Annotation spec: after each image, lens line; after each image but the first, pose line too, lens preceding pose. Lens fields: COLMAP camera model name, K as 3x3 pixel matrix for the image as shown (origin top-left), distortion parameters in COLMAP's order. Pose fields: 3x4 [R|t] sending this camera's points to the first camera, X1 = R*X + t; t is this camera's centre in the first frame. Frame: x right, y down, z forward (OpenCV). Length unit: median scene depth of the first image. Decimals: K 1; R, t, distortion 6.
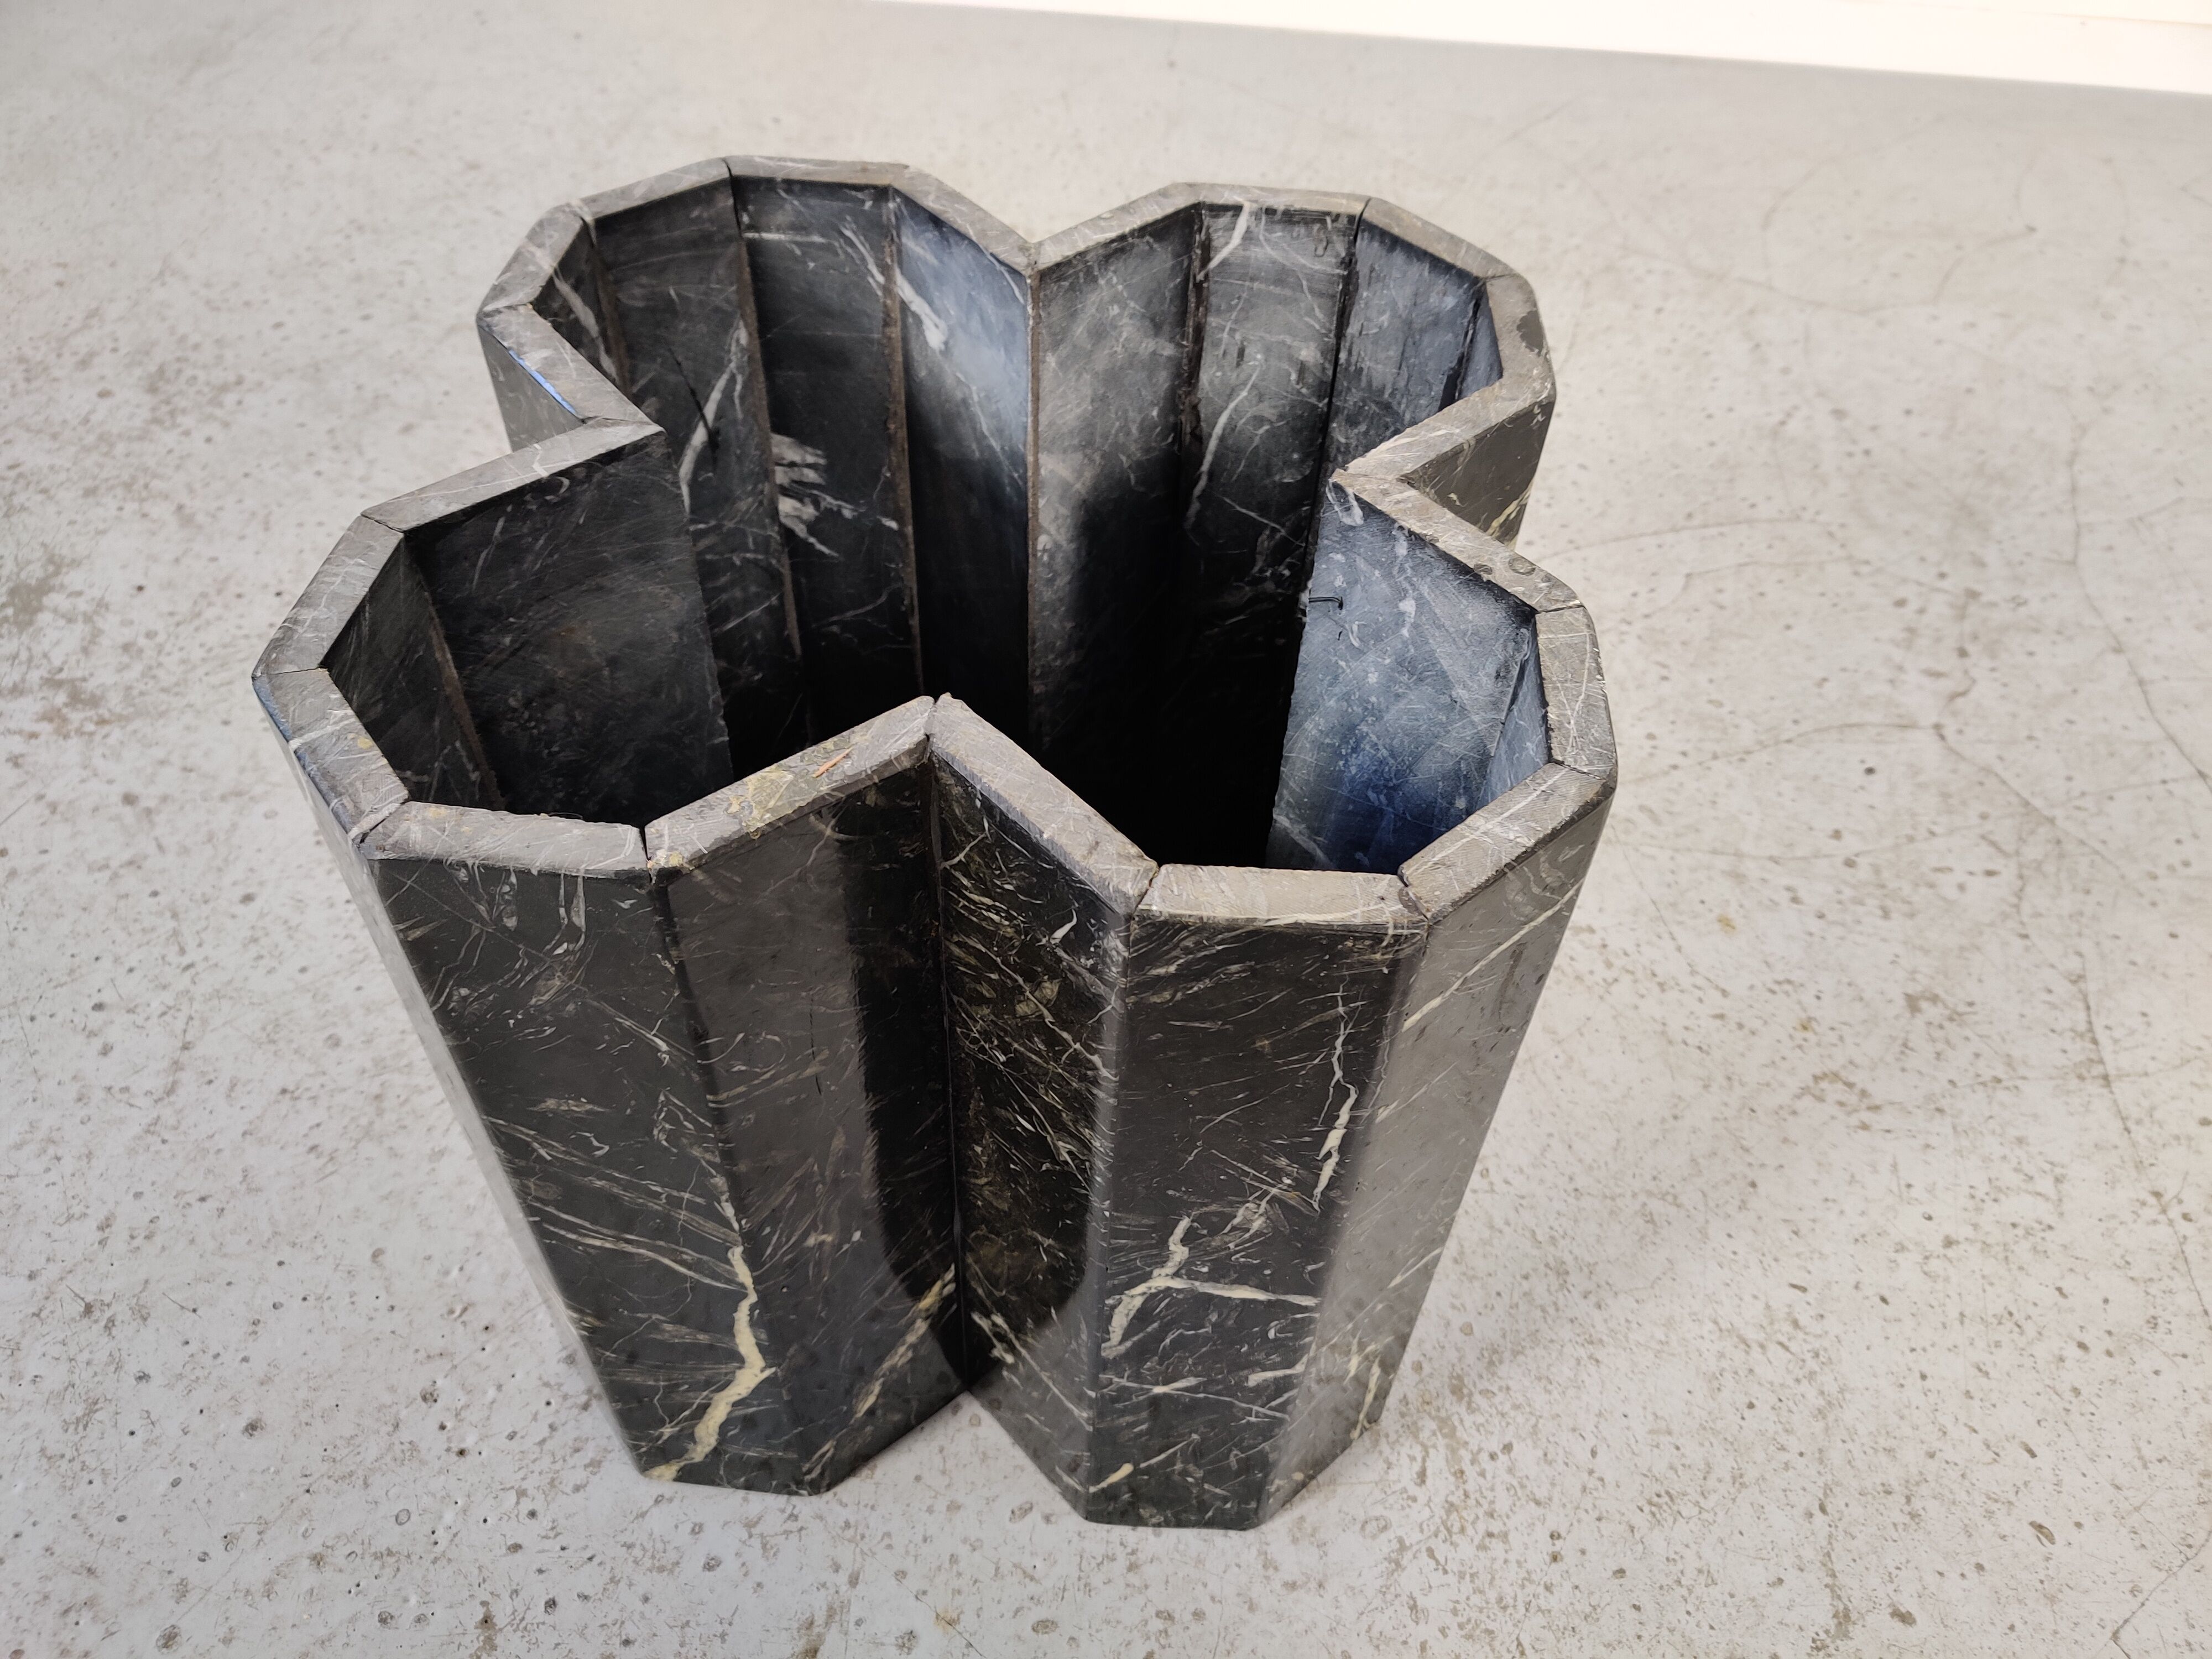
lens RADIAL K [[1698.3, 0, 1109.8], [0, 1698.3, 861.7], [0, 0, 1]] dist [0.042362, -0.033432]
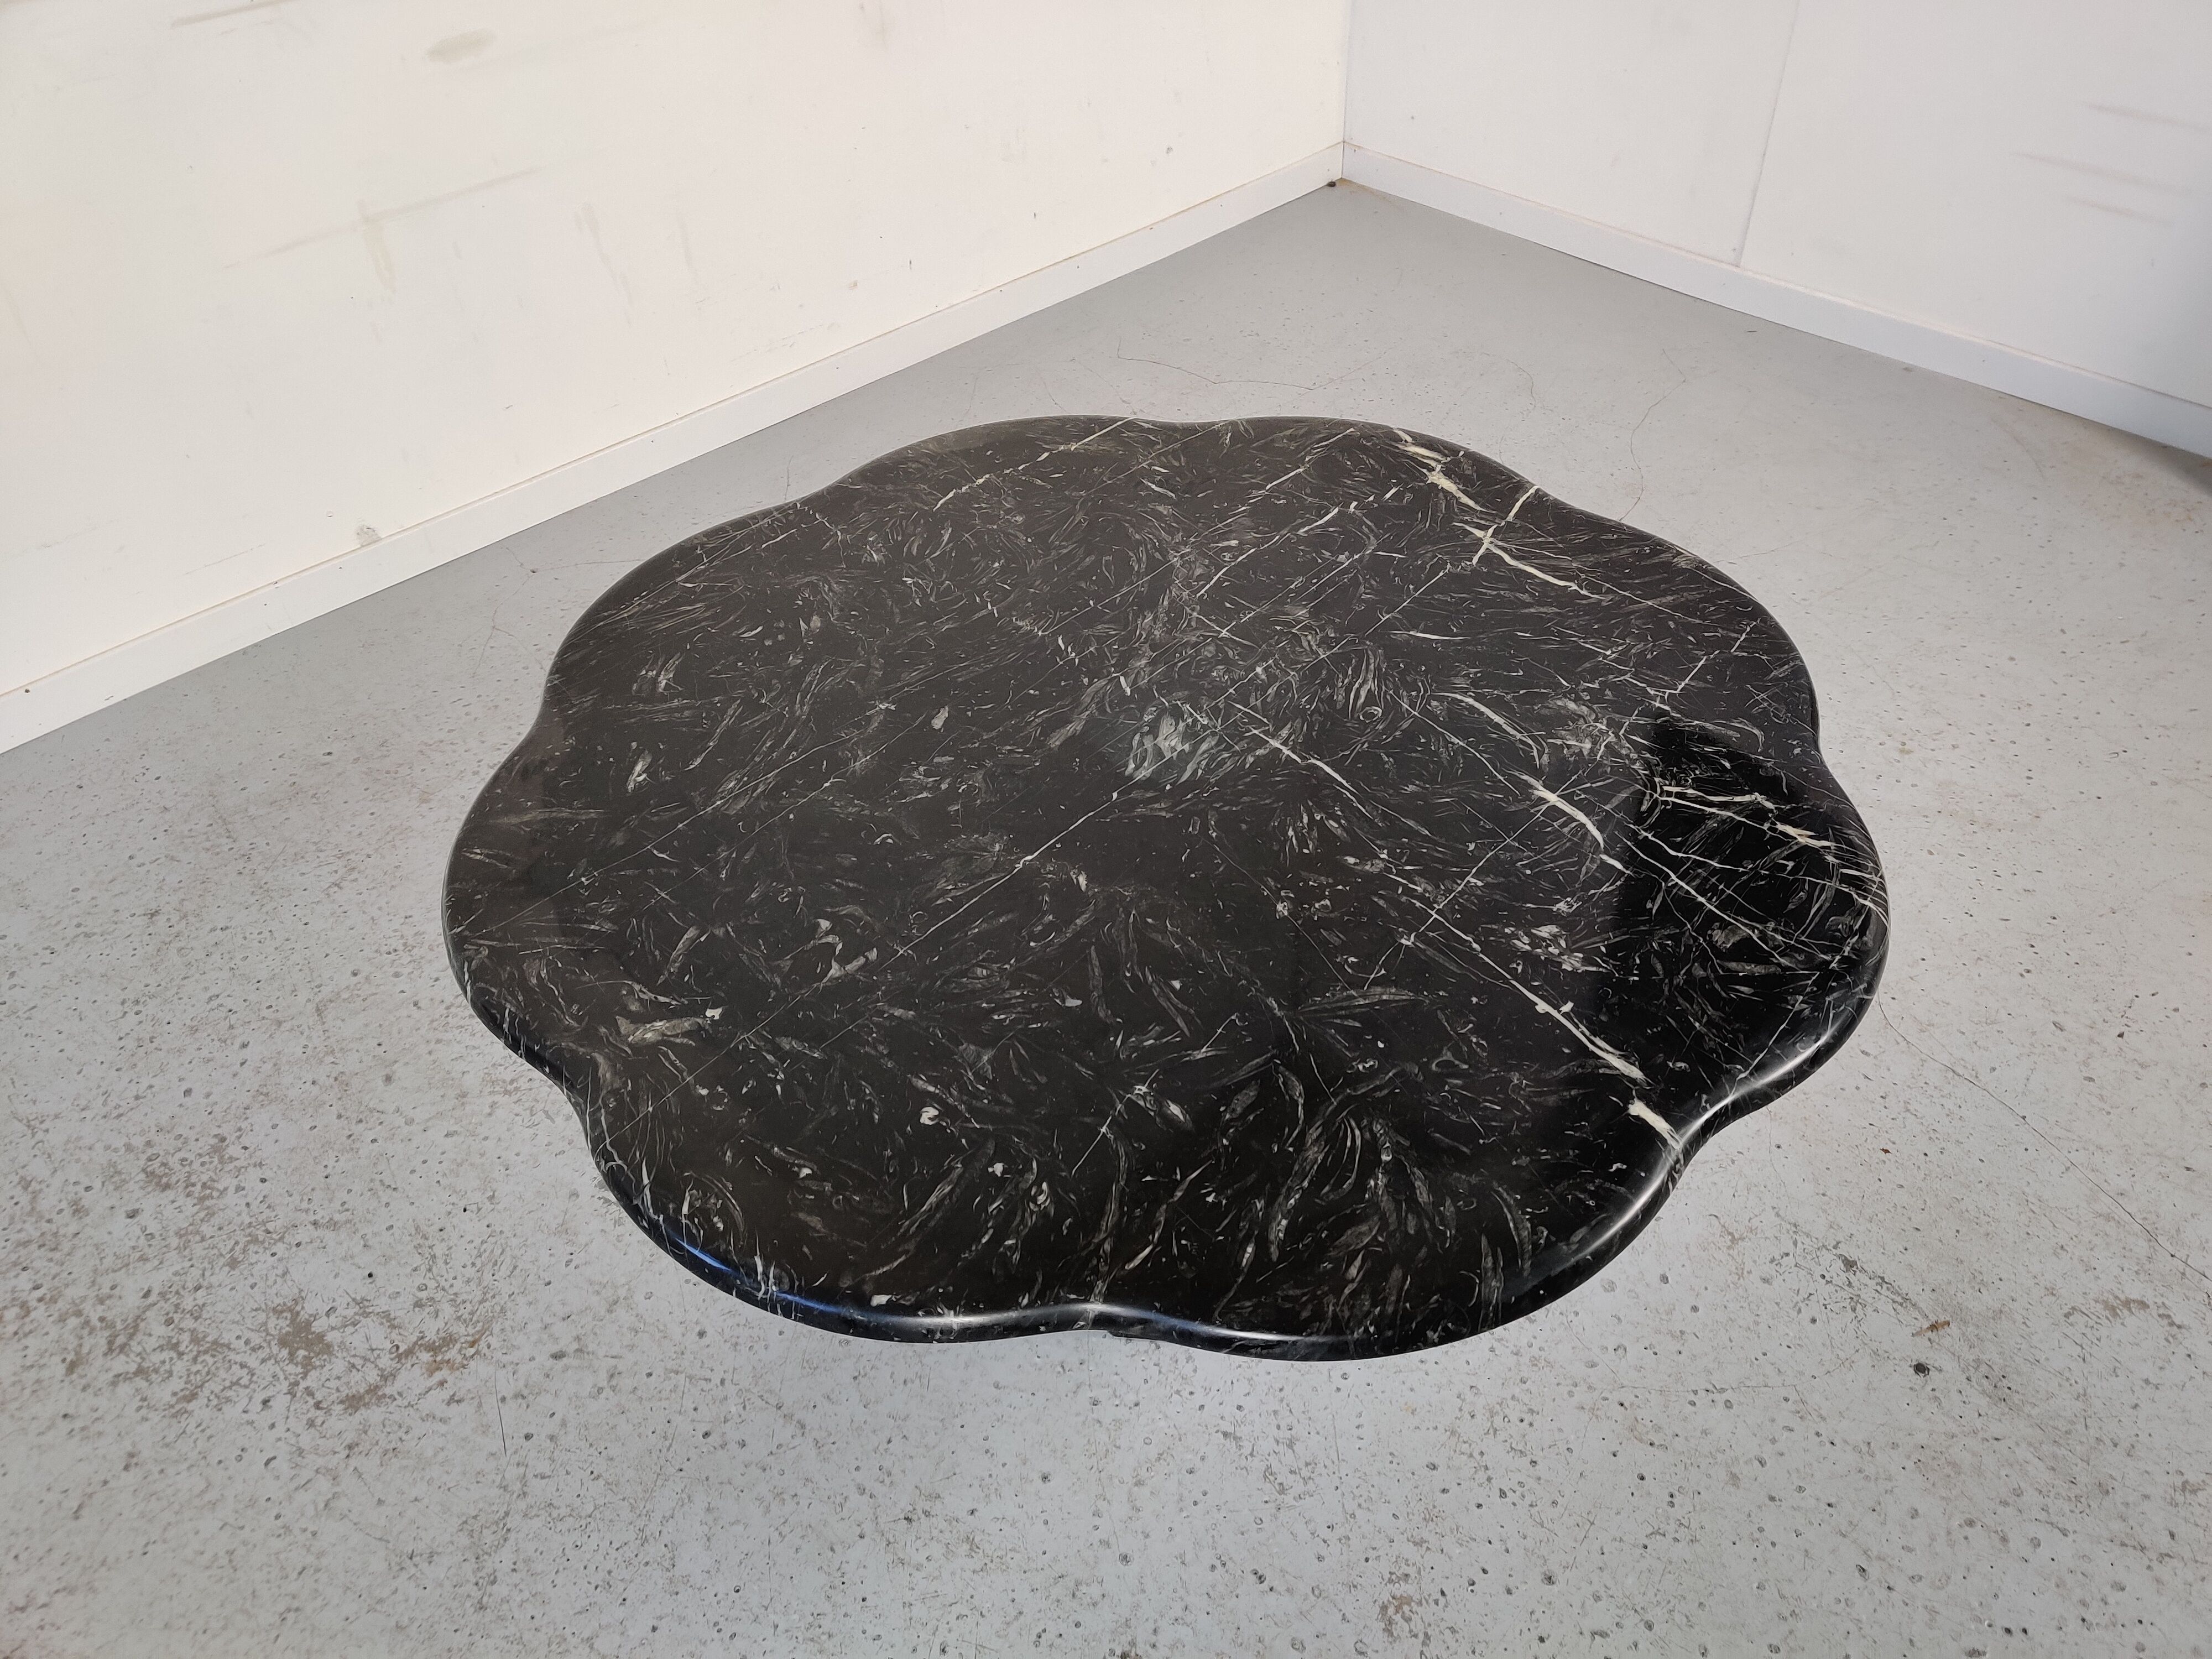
lens RADIAL K [[1698.3, 0, 1151.6], [0, 1698.3, 797.0], [0, 0, 1]] dist [0.042362, -0.033432]
pose [[0.675603, -0.527306, 0.515275, -0.916504], [0.585309, 0.808585, 0.060036, -0.262089], [-0.448301, 0.261035, 0.854919, -0.689519]]
